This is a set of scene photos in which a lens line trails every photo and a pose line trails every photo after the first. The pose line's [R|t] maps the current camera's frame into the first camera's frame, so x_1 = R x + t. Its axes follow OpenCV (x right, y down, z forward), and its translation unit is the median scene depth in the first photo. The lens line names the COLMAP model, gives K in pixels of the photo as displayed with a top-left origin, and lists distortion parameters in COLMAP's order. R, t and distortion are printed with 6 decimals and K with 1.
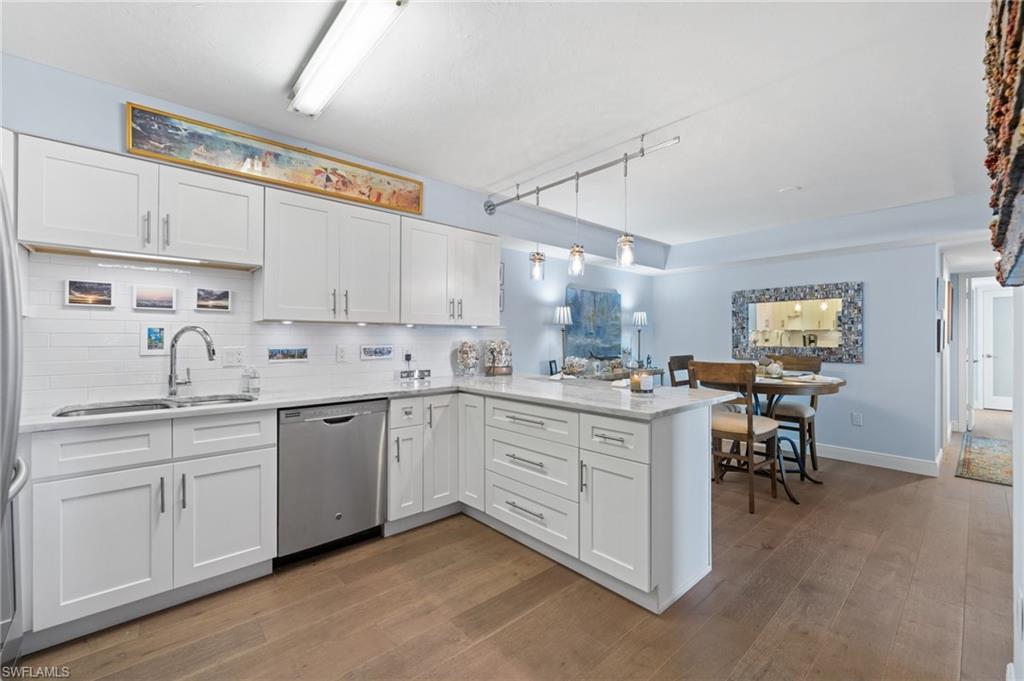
lens RADIAL K [[417.6, 0, 512.0], [0, 417.6, 340.5], [0, 0, 1]] dist [0.000047, -0.000125]
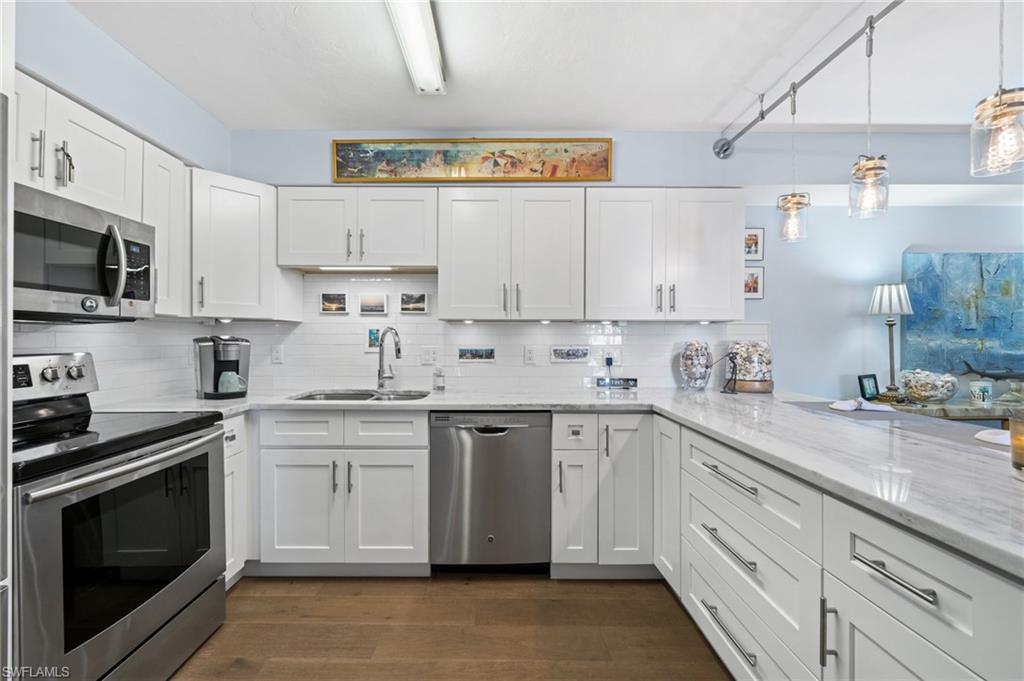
lens RADIAL K [[403.9, 0, 512.0], [0, 403.9, 340.5], [0, 0, 1]] dist [-0.001922, -0.000174]
pose [[0.744271, 0.002664, -0.667873, 0.170278], [-0.004257, 0.999991, -0.000755, 0.000712], [0.667864, 0.003405, 0.744275, 0.352871]]
